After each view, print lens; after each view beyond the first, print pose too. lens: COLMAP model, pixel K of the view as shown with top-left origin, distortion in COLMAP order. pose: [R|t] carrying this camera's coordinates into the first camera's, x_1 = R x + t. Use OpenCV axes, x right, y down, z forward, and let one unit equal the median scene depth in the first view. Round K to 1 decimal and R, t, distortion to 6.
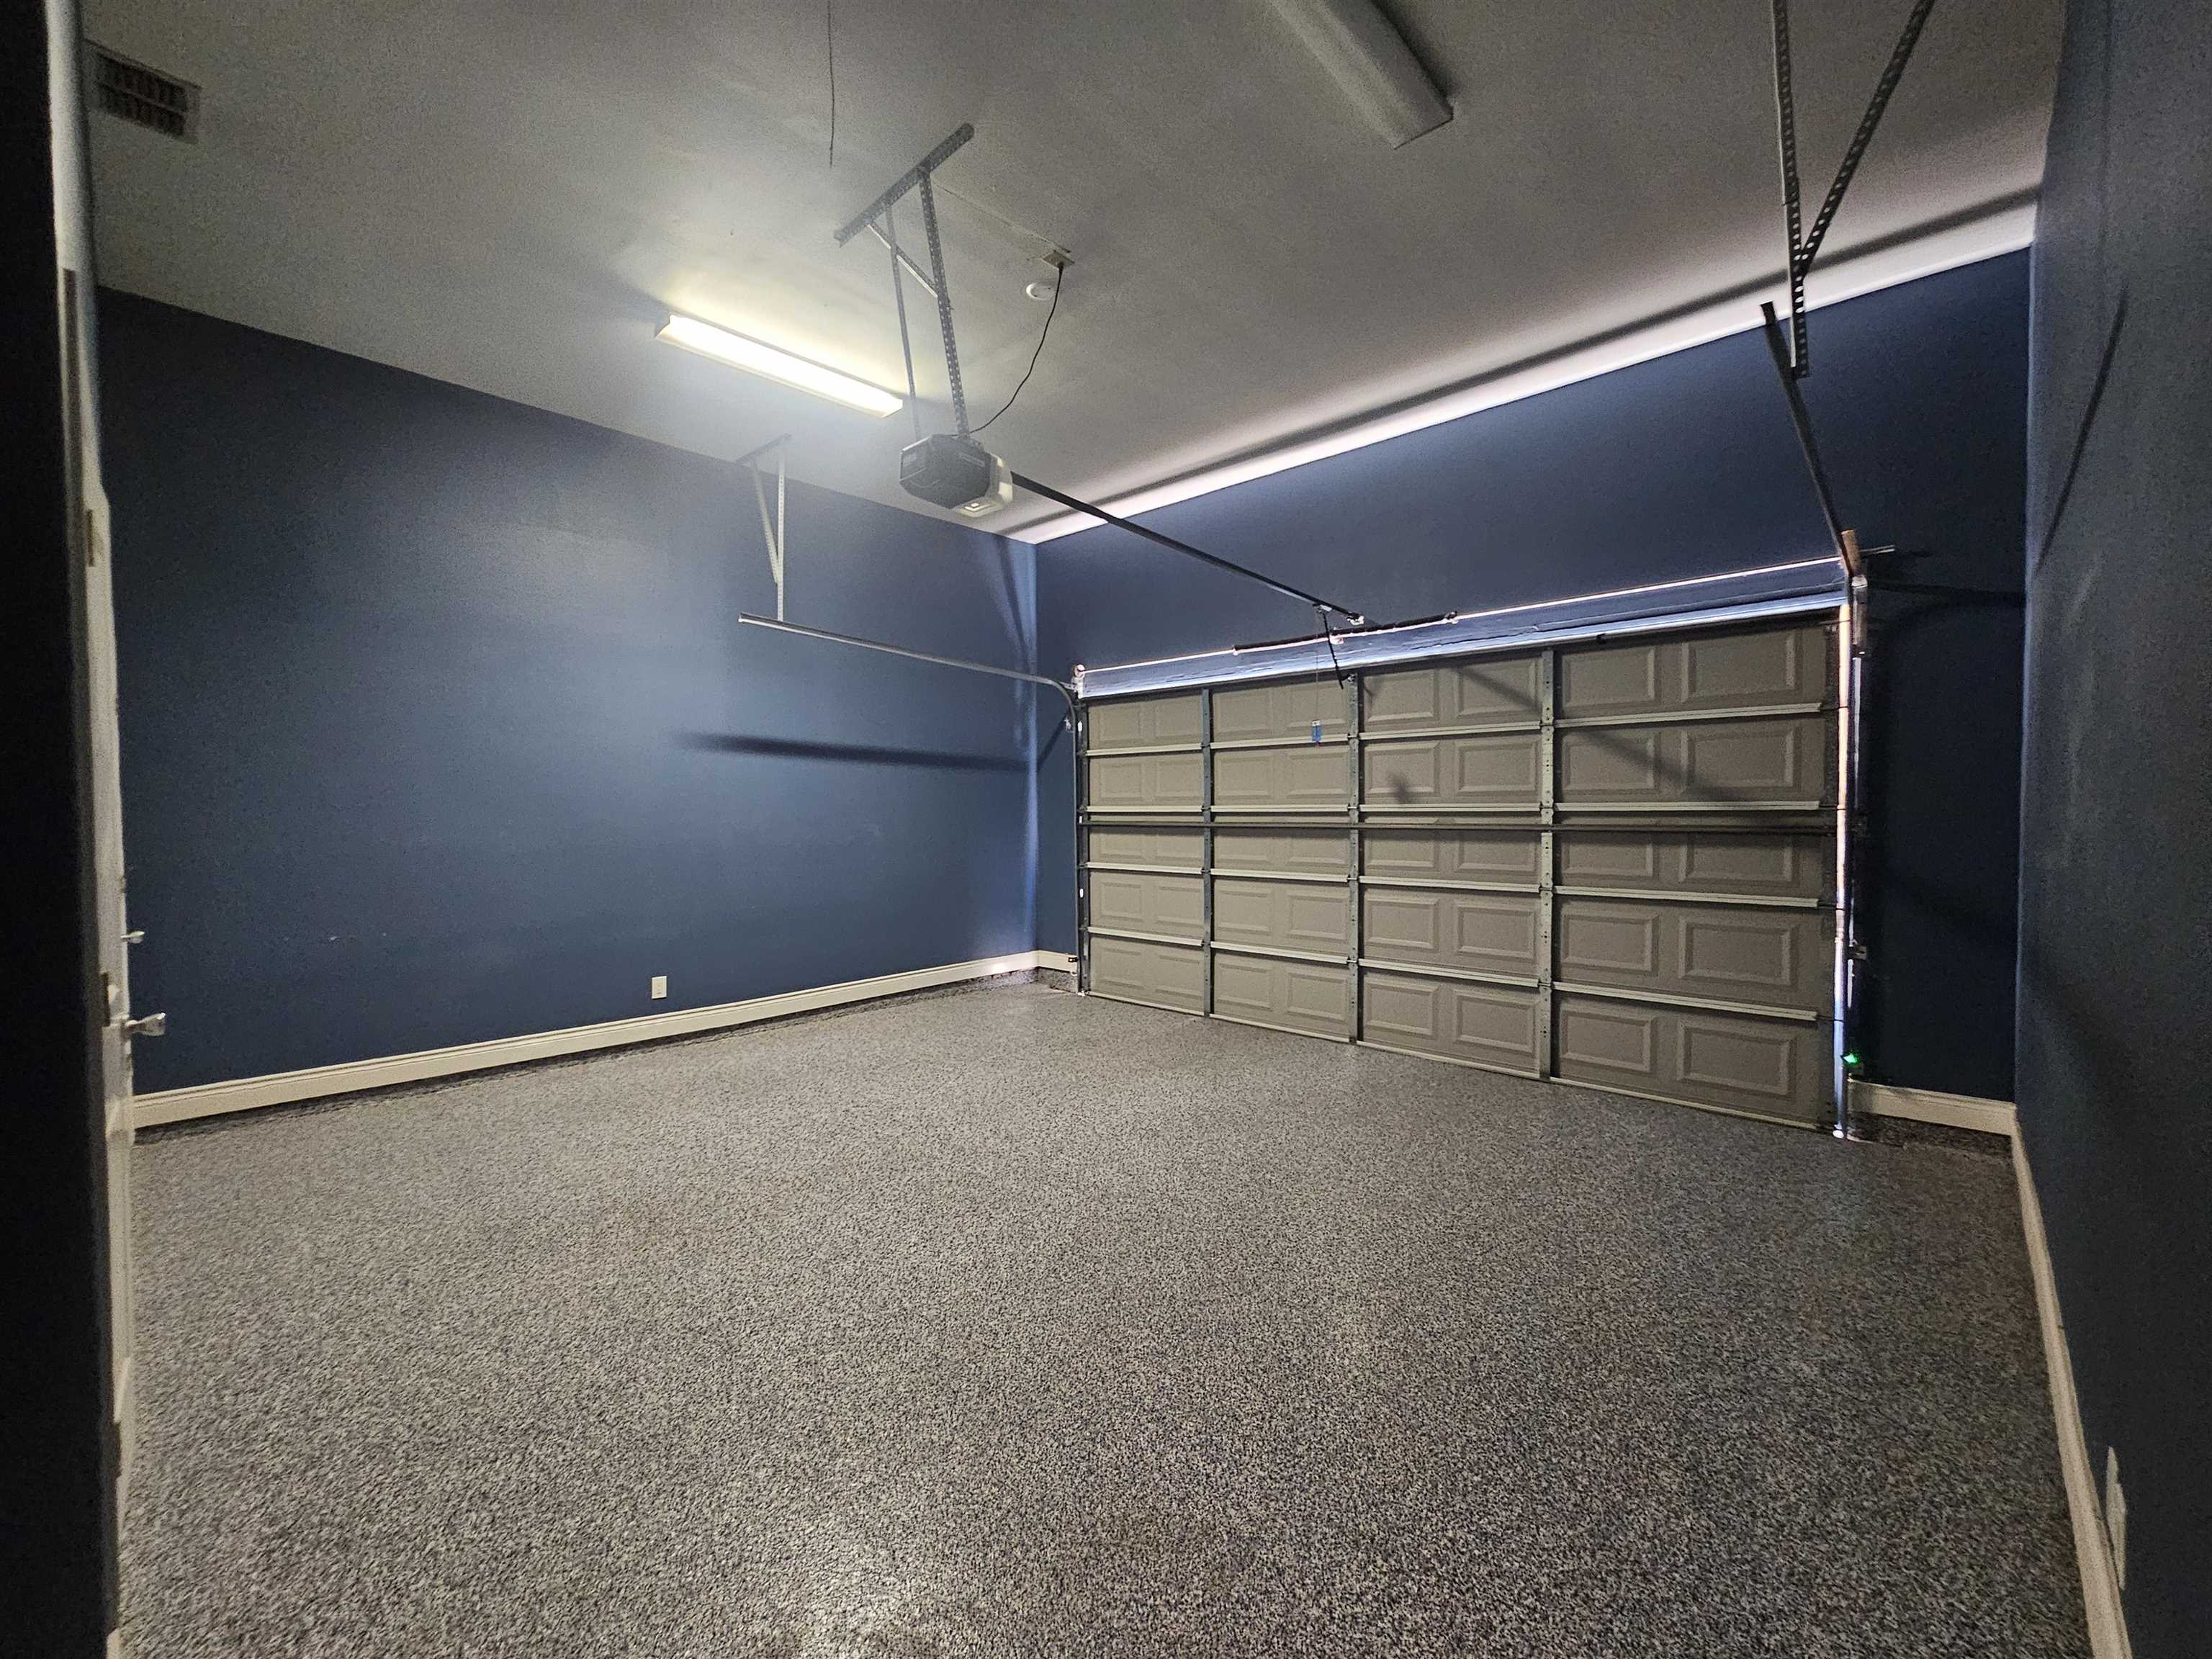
lens RADIAL K [[905.8, 0, 1100.2], [0, 905.8, 834.3], [0, 0, 1]] dist [-0.003924, 0.001958]
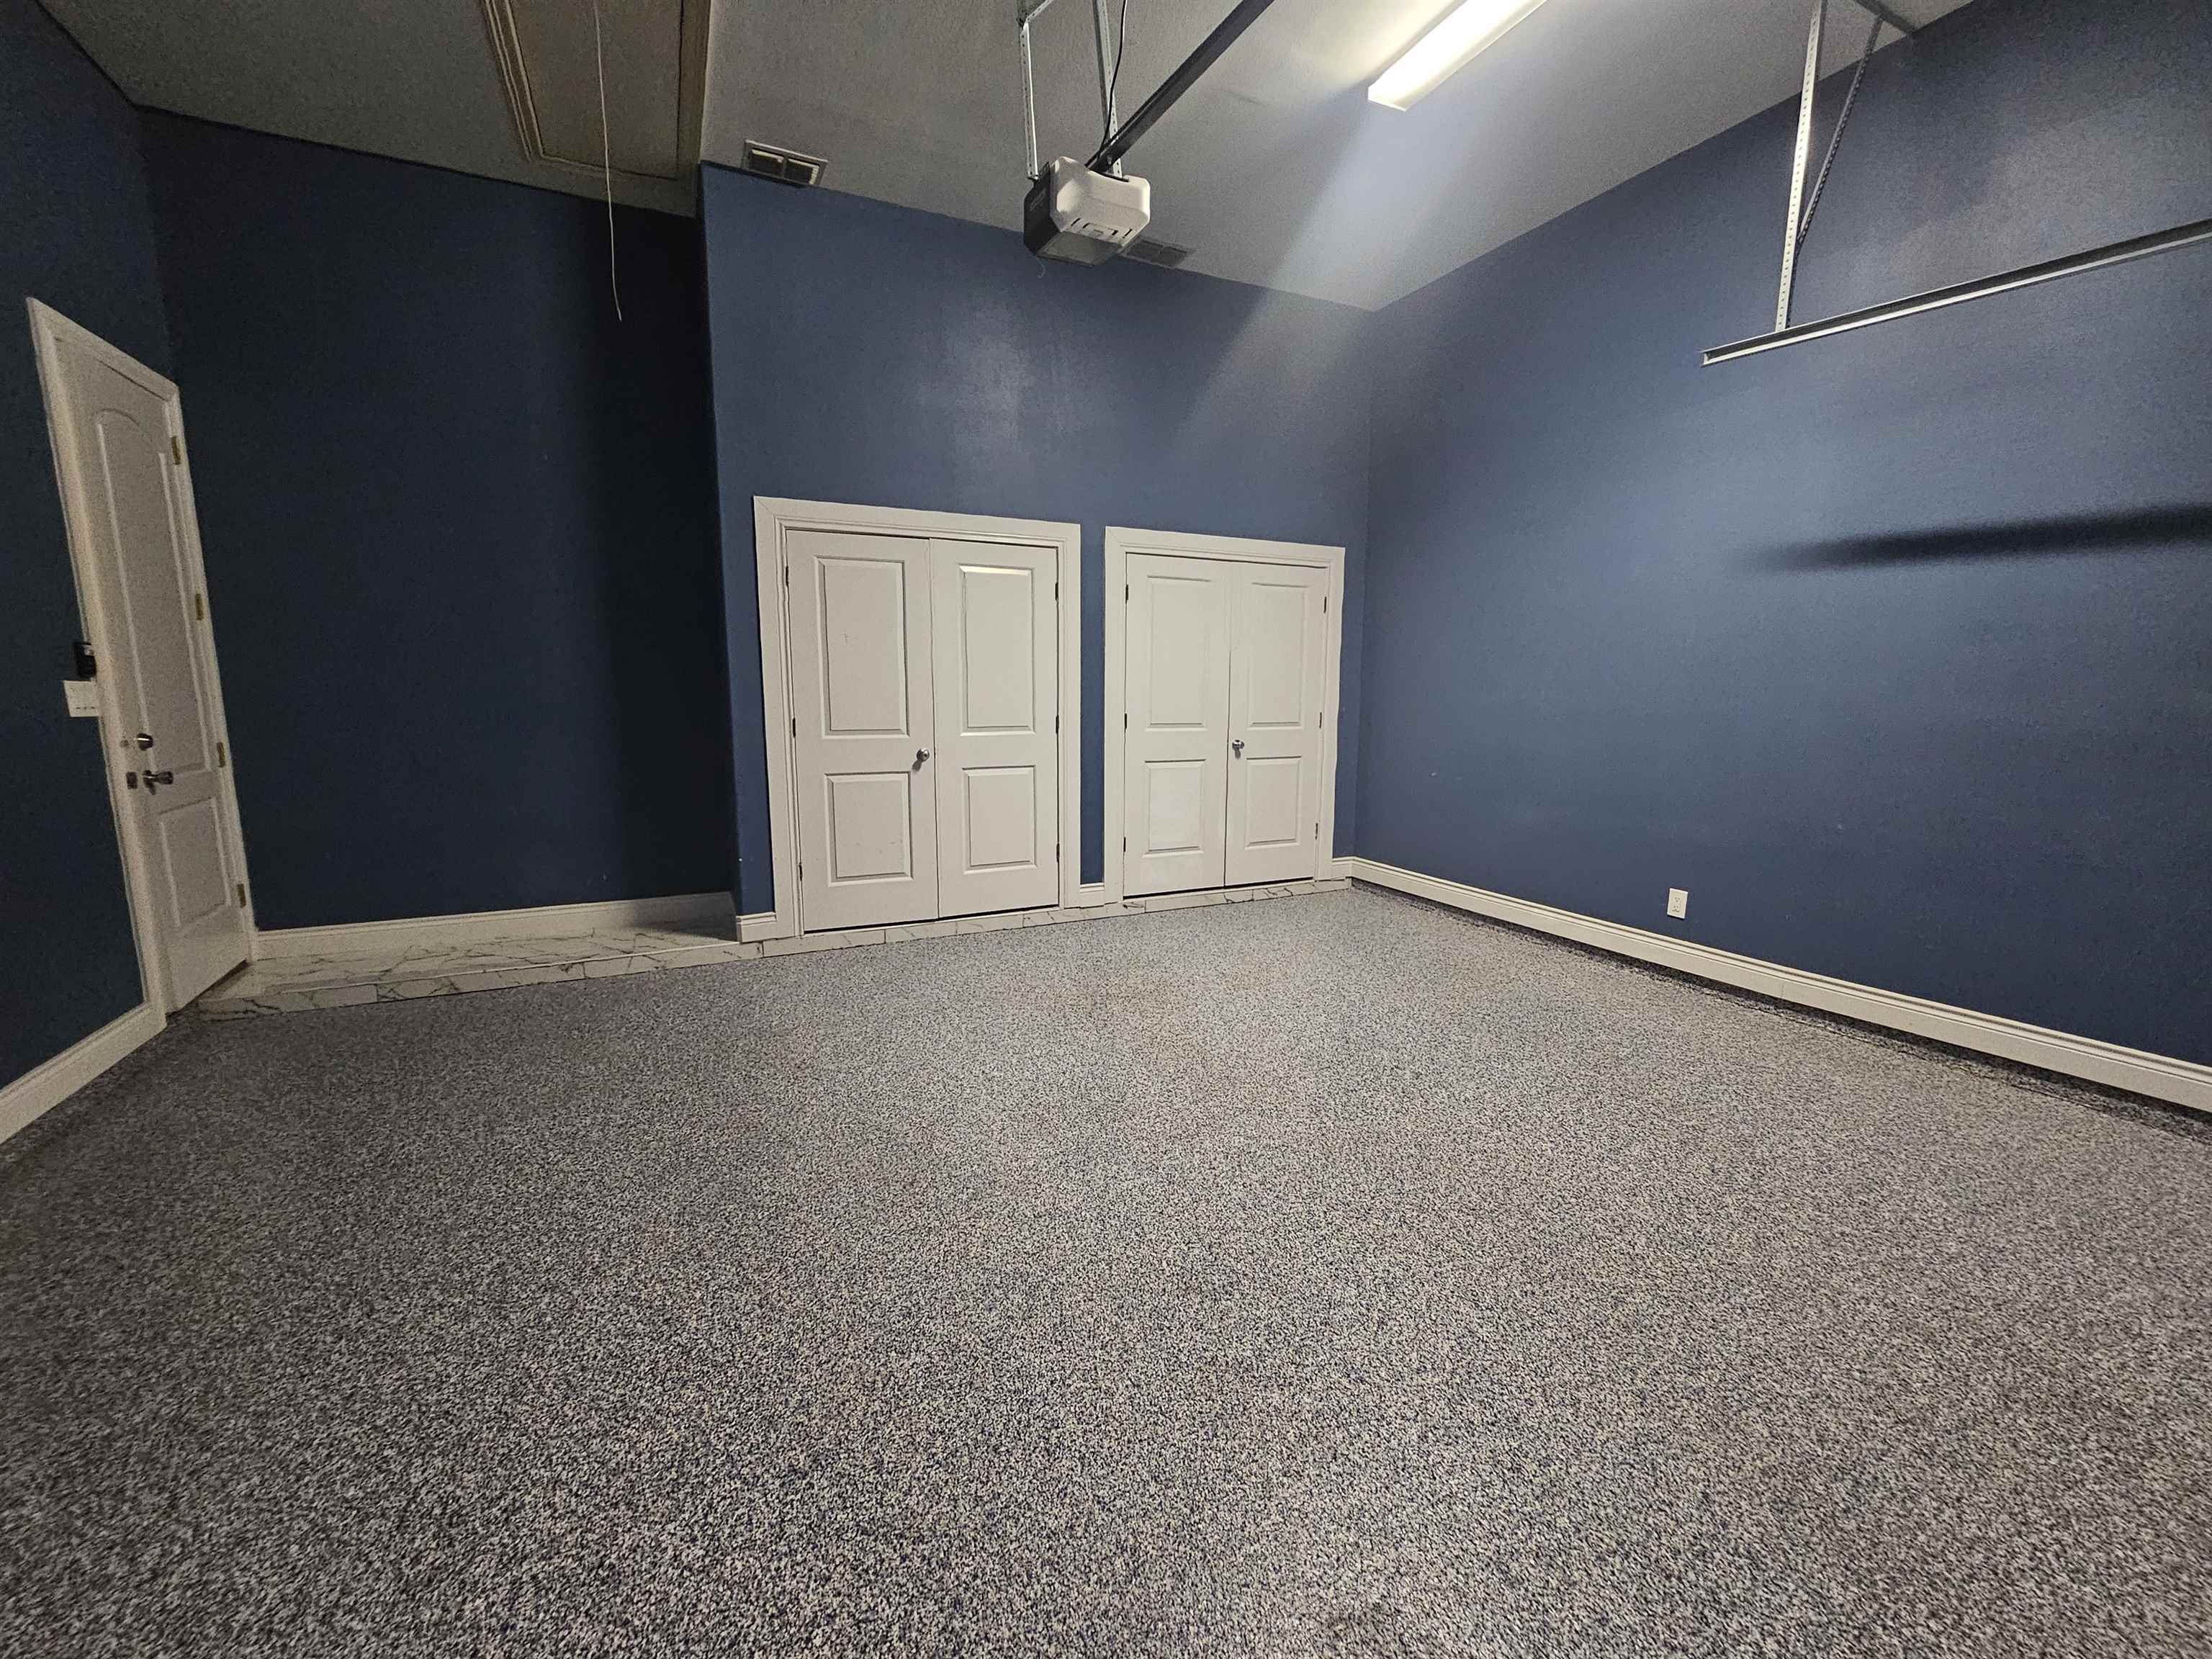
lens RADIAL K [[905.8, 0, 1097.4], [0, 905.8, 820.8], [0, 0, 1]] dist [-0.003924, 0.001958]
pose [[-0.362229, 0.138808, -0.921696, 0.394110], [-0.028125, 0.986771, 0.159662, -0.006677], [0.931665, 0.083757, -0.353533, 0.848311]]
